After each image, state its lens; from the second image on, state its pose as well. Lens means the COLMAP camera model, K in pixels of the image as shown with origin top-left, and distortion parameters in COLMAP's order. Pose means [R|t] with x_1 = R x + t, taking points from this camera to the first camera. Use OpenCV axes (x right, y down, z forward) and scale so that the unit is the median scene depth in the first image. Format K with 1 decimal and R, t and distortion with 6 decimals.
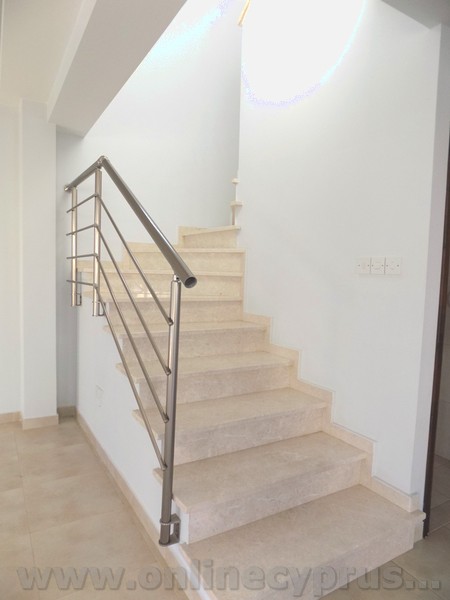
lens RADIAL K [[402.5, 0, 225.0], [0, 402.5, 300.0], [0, 0, 1]] dist [-0.003318, 0.001867]
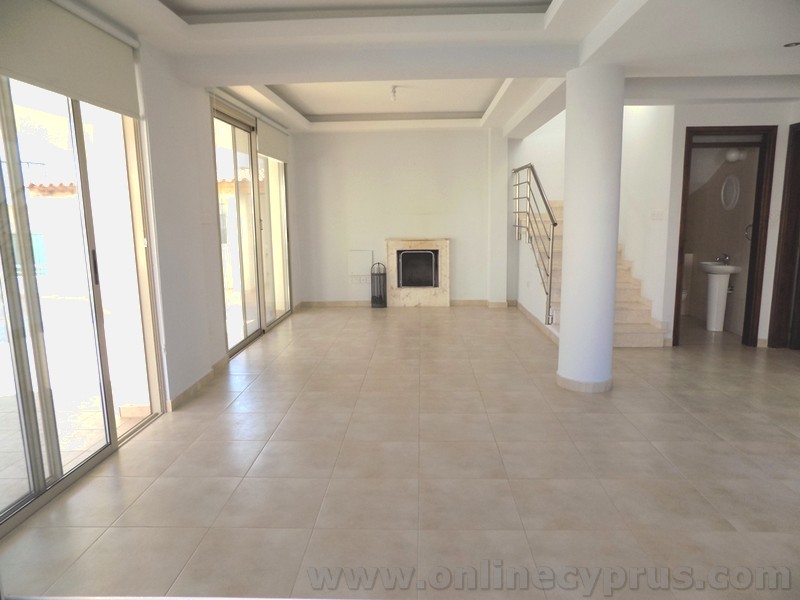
lens RADIAL K [[536.6, 0, 400.0], [0, 536.6, 300.0], [0, 0, 1]] dist [-0.003318, 0.001867]
pose [[0.830775, 0.048169, -0.554520, 0.578789], [0.003738, 0.995743, 0.092098, 0.065506], [0.556596, -0.078585, 0.827058, -1.401295]]
